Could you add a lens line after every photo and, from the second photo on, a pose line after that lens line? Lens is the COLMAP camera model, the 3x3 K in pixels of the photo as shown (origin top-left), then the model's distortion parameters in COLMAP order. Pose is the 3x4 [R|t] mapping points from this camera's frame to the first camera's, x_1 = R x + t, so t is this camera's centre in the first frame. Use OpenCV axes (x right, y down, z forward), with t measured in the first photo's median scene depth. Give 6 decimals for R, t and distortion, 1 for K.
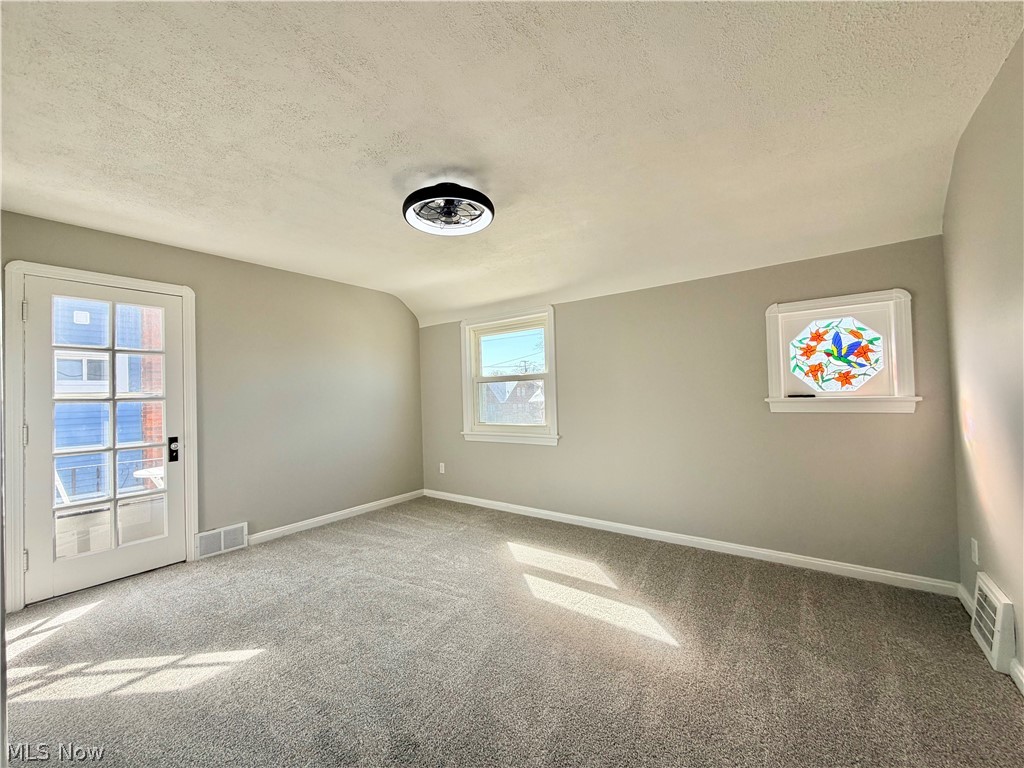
lens RADIAL K [[406.8, 0, 510.4], [0, 406.8, 383.1], [0, 0, 1]] dist [0.000489, 0.000081]
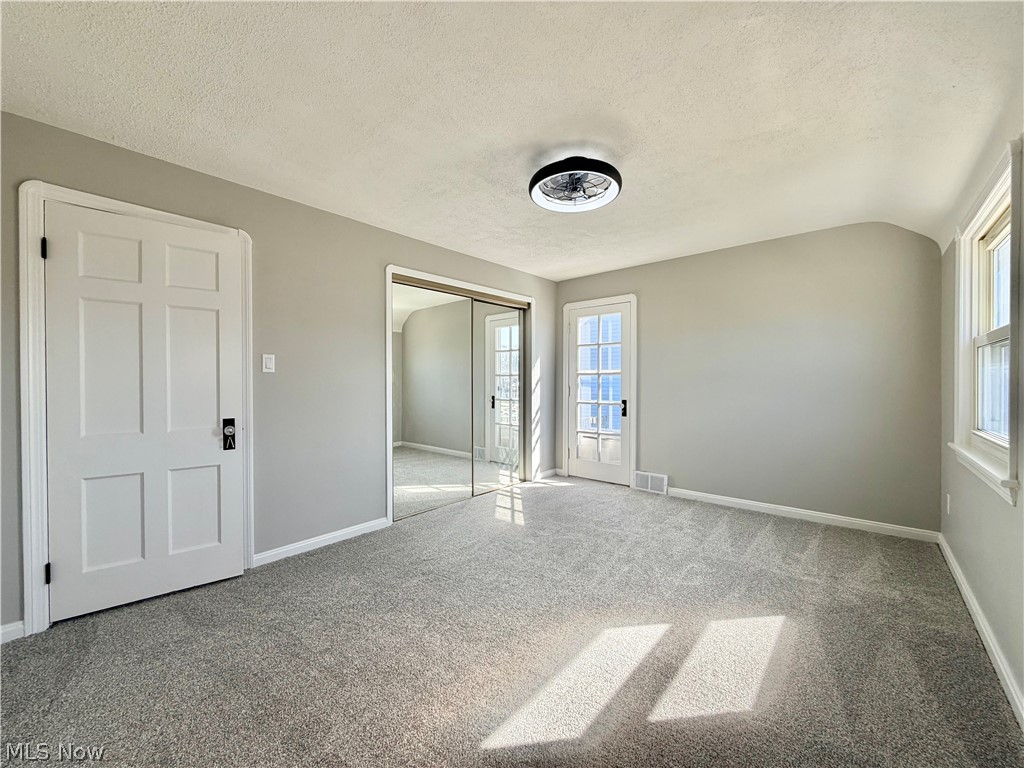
lens RADIAL K [[406.8, 0, 508.9], [0, 406.8, 383.8], [0, 0, 1]] dist [0.000489, 0.000081]
pose [[-0.074683, 0.035230, -0.996585, 0.669929], [0.028144, 0.999052, 0.033208, 0.013876], [0.996810, -0.025568, -0.075604, 0.703185]]
